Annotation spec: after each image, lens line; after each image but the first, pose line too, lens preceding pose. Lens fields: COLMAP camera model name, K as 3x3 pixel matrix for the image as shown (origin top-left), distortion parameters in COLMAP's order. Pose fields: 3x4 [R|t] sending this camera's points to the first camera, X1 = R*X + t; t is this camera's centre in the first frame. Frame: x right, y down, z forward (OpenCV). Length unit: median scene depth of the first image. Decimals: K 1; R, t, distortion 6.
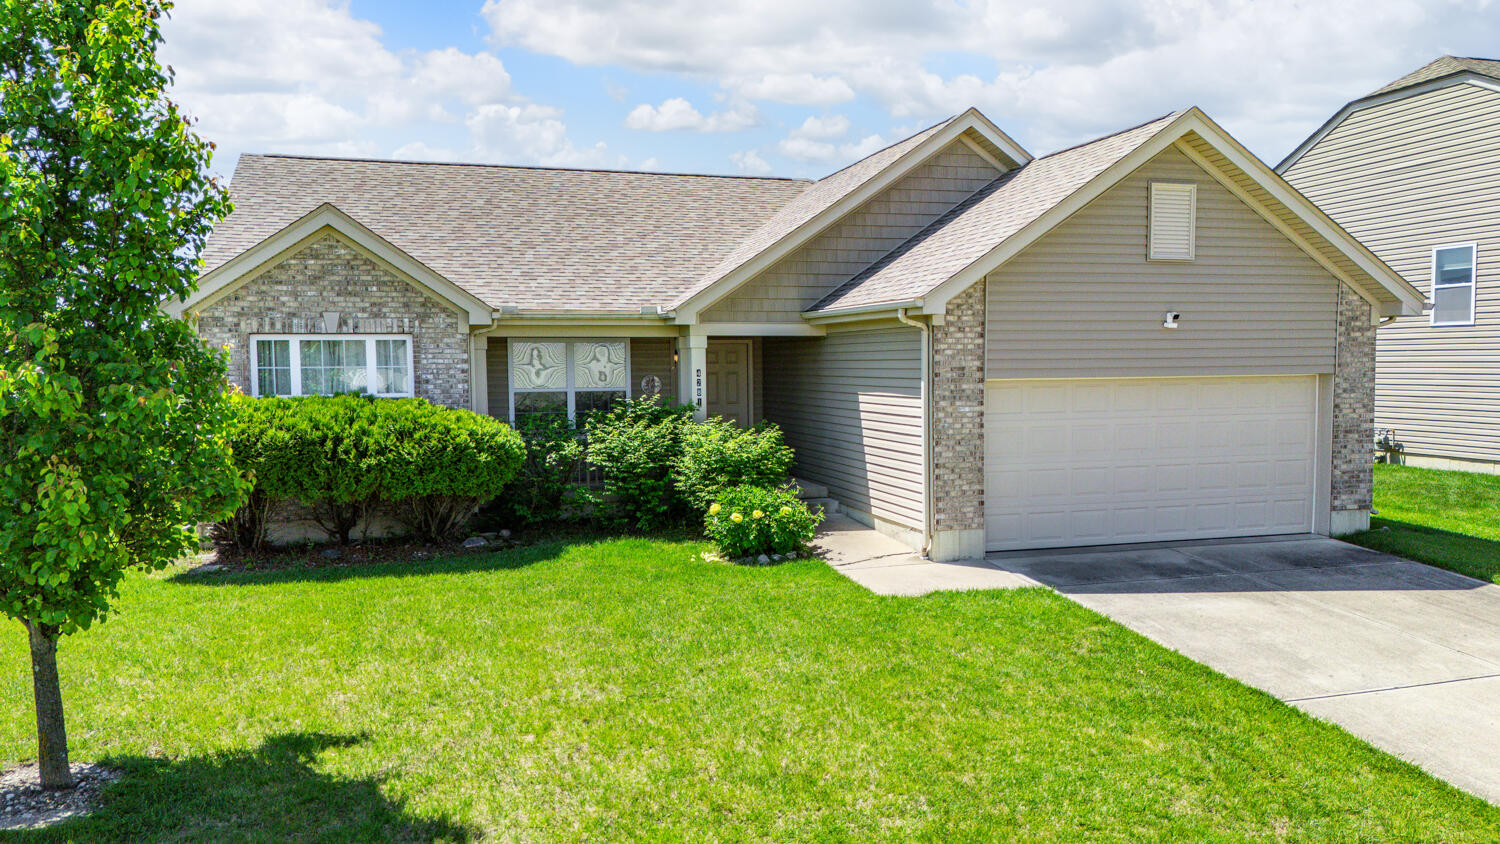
lens RADIAL K [[1145.1, 0, 764.5], [0, 1145.1, 424.4], [0, 0, 1]] dist [0.058484, -0.069404]
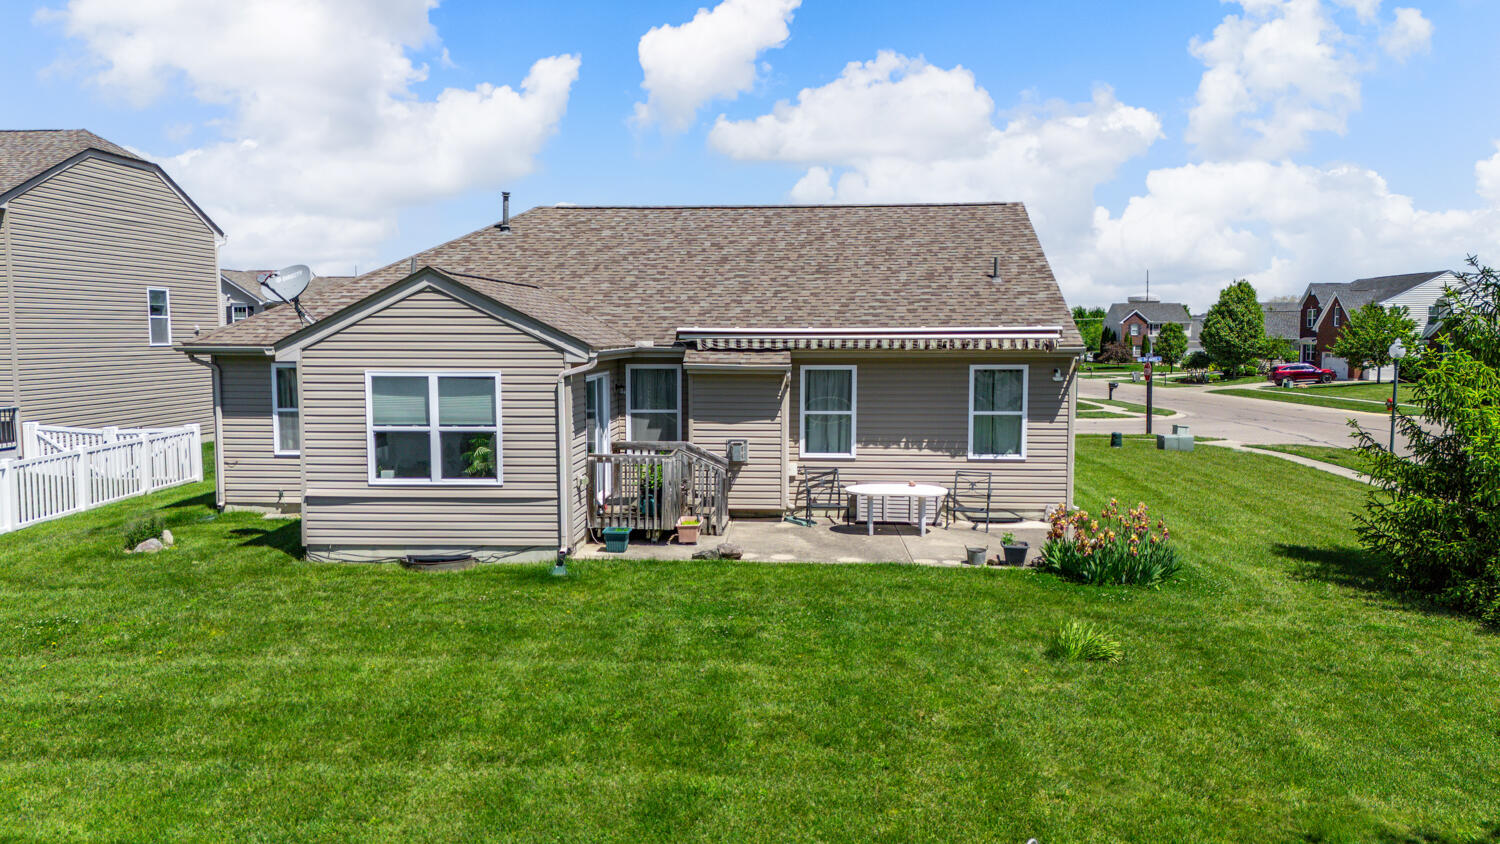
lens RADIAL K [[1146.8, 0, 759.8], [0, 1146.8, 432.6], [0, 0, 1]] dist [0.067010, -0.067507]
pose [[-0.936747, -0.022700, 0.349270, -0.908833], [0.027356, 0.990094, 0.137717, -0.247992], [-0.348936, 0.138560, -0.926847, 3.294648]]
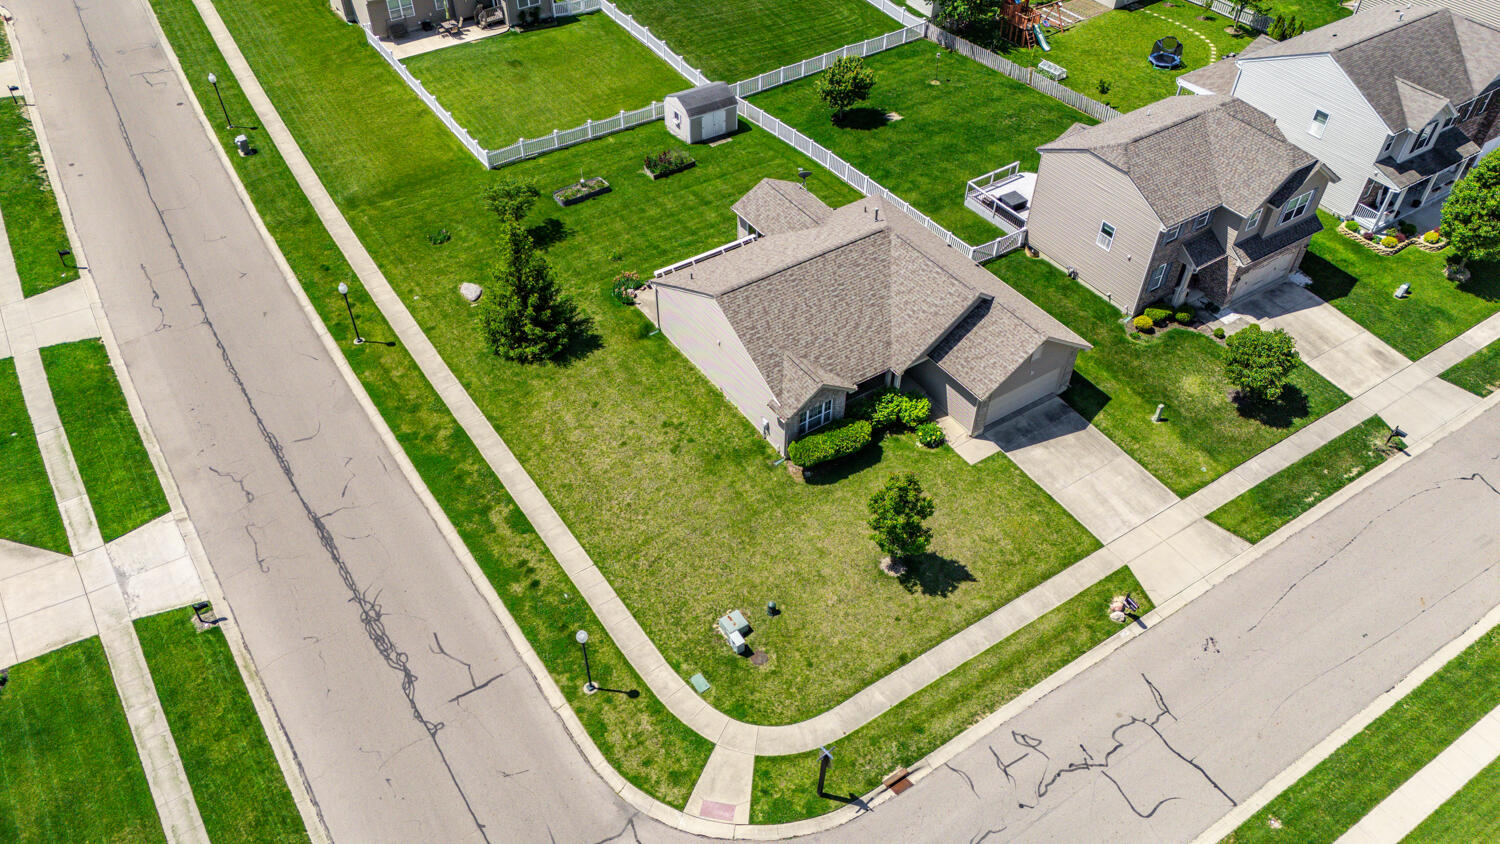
lens RADIAL K [[1137.3, 0, 777.9], [0, 1137.3, 422.5], [0, 0, 1]] dist [0.061718, -0.048346]
pose [[0.956414, -0.190956, 0.220926, -1.365631], [0.004807, 0.766753, 0.641924, -2.461510], [-0.291975, -0.612883, 0.734251, -1.715485]]
